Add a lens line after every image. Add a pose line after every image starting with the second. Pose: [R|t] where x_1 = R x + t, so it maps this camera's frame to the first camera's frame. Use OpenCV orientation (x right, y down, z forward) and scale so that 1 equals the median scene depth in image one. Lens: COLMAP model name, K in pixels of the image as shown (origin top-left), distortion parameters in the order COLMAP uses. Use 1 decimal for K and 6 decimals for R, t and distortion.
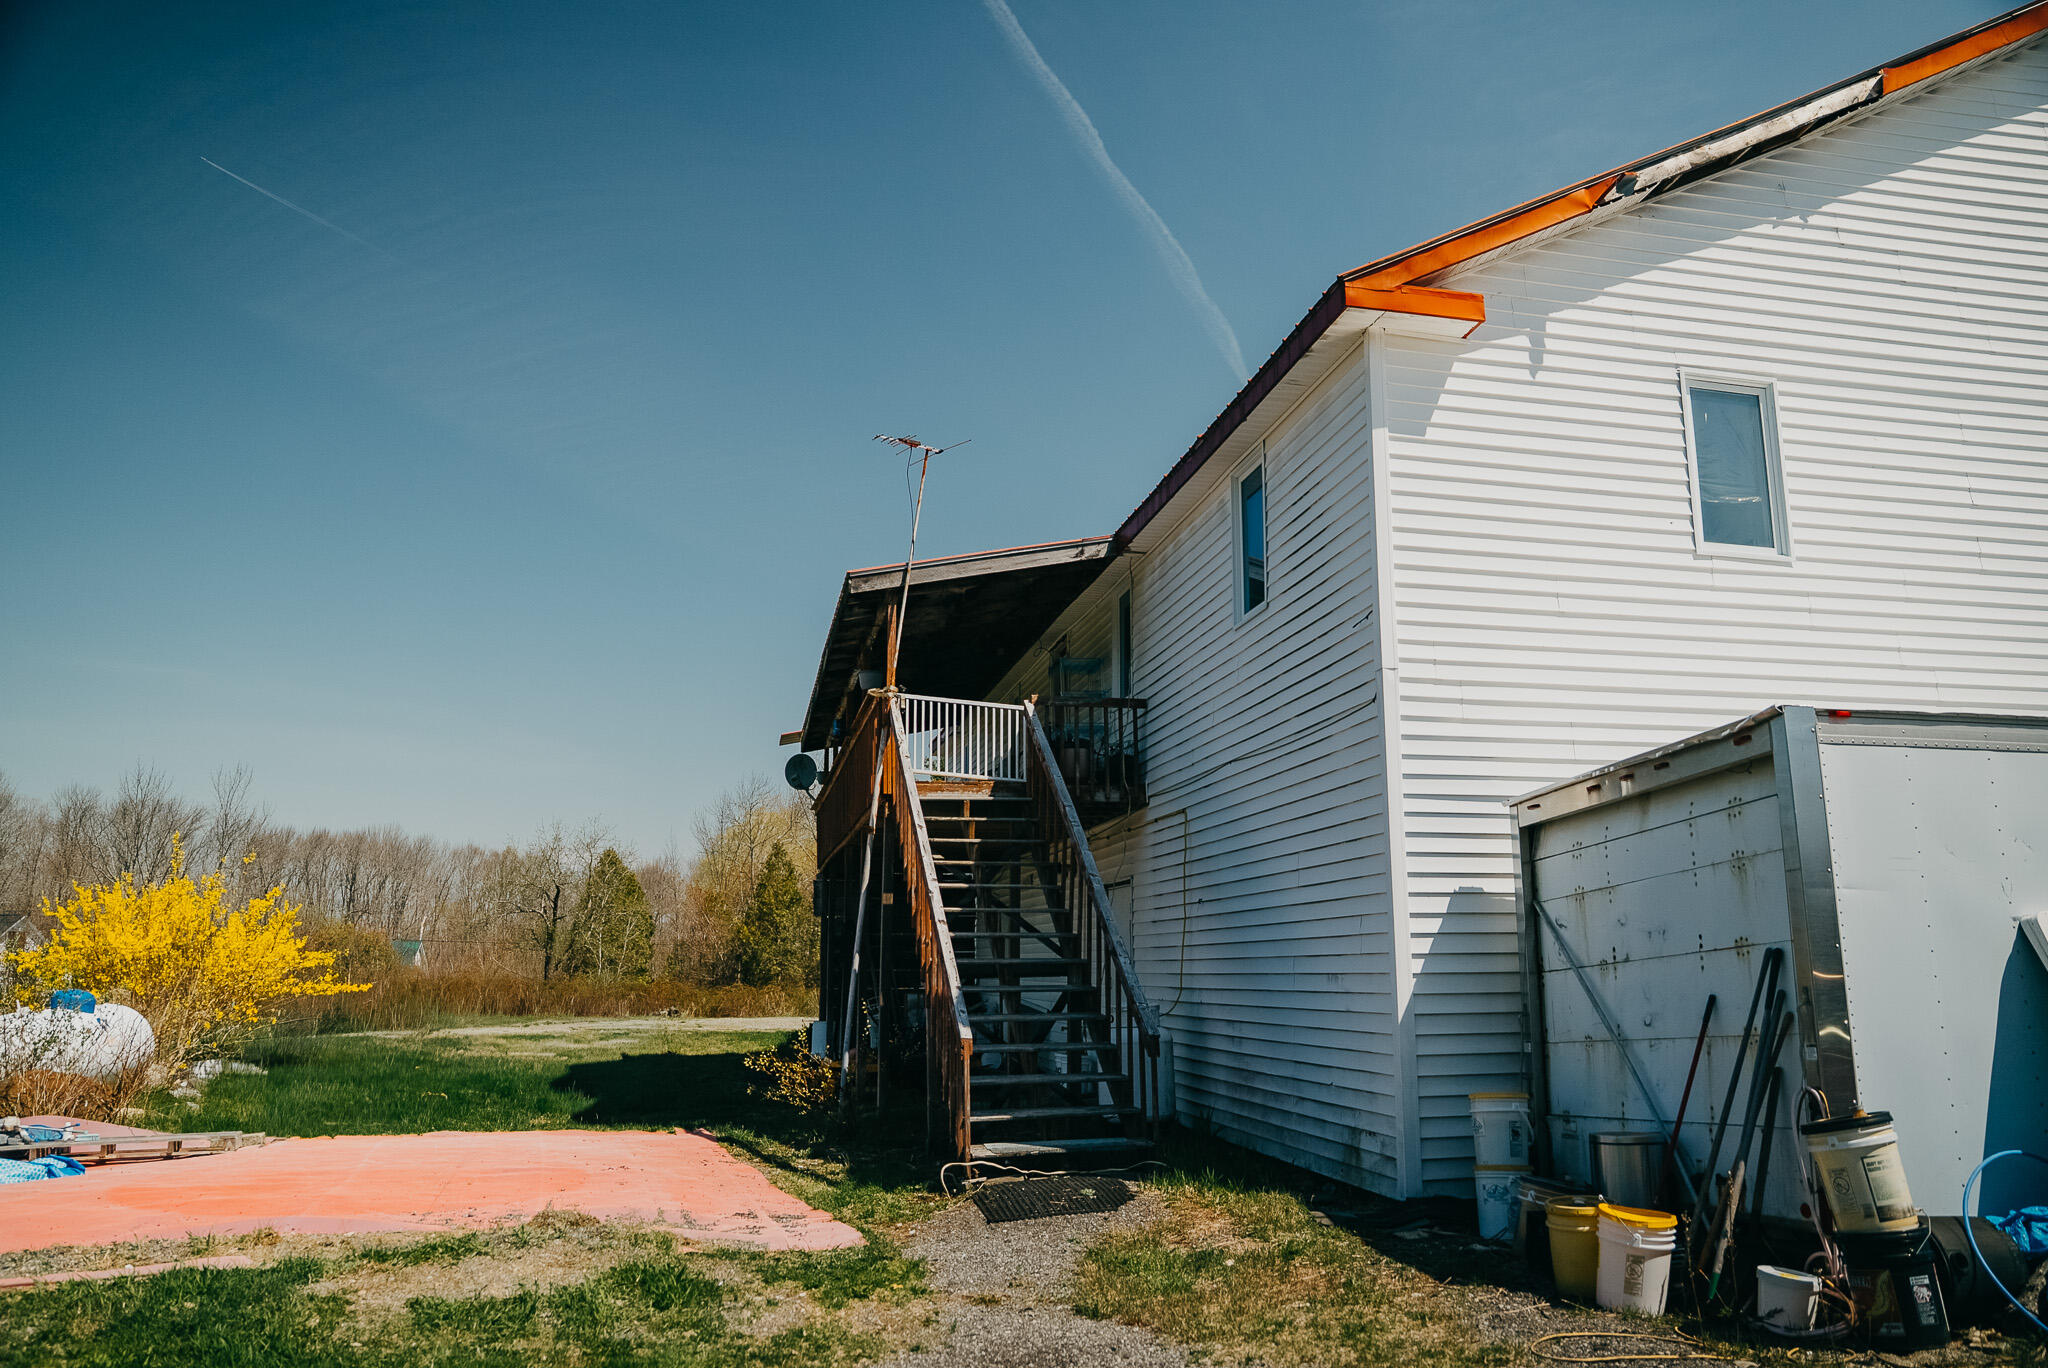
lens RADIAL K [[1388.8, 0, 1024.0], [0, 1388.8, 684.0], [0, 0, 1]] dist [-0.136931, 0.098920]
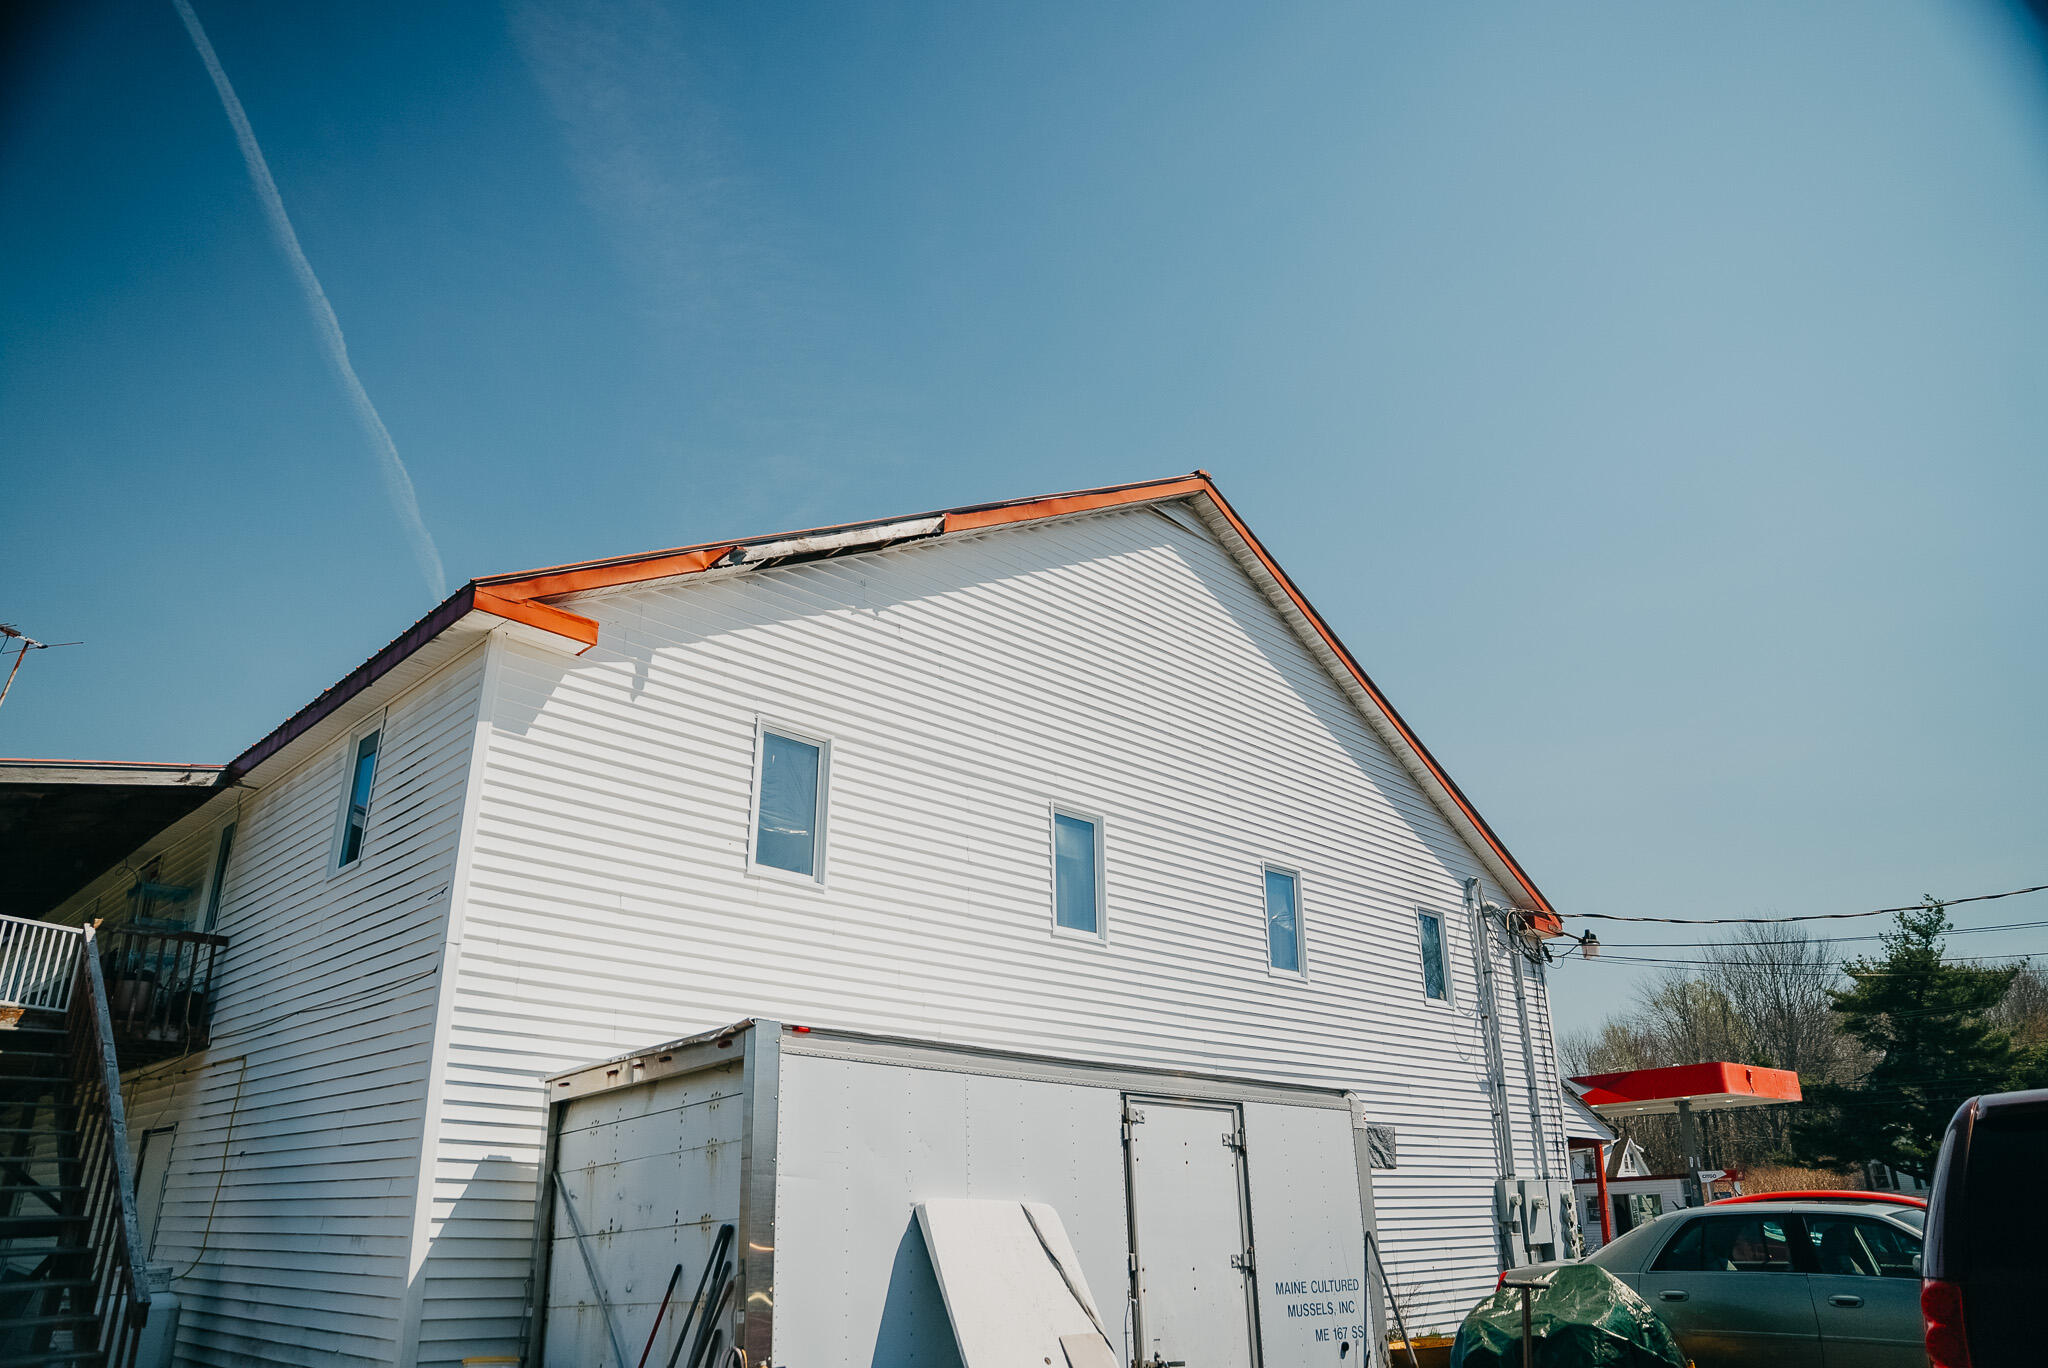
lens RADIAL K [[1388.8, 0, 1024.0], [0, 1388.8, 684.0], [0, 0, 1]] dist [-0.136931, 0.098920]
pose [[0.838541, 0.193336, 0.509383, 0.059937], [-0.100803, 0.973835, -0.203678, -0.037069], [-0.535433, 0.119445, 0.836089, -0.145429]]
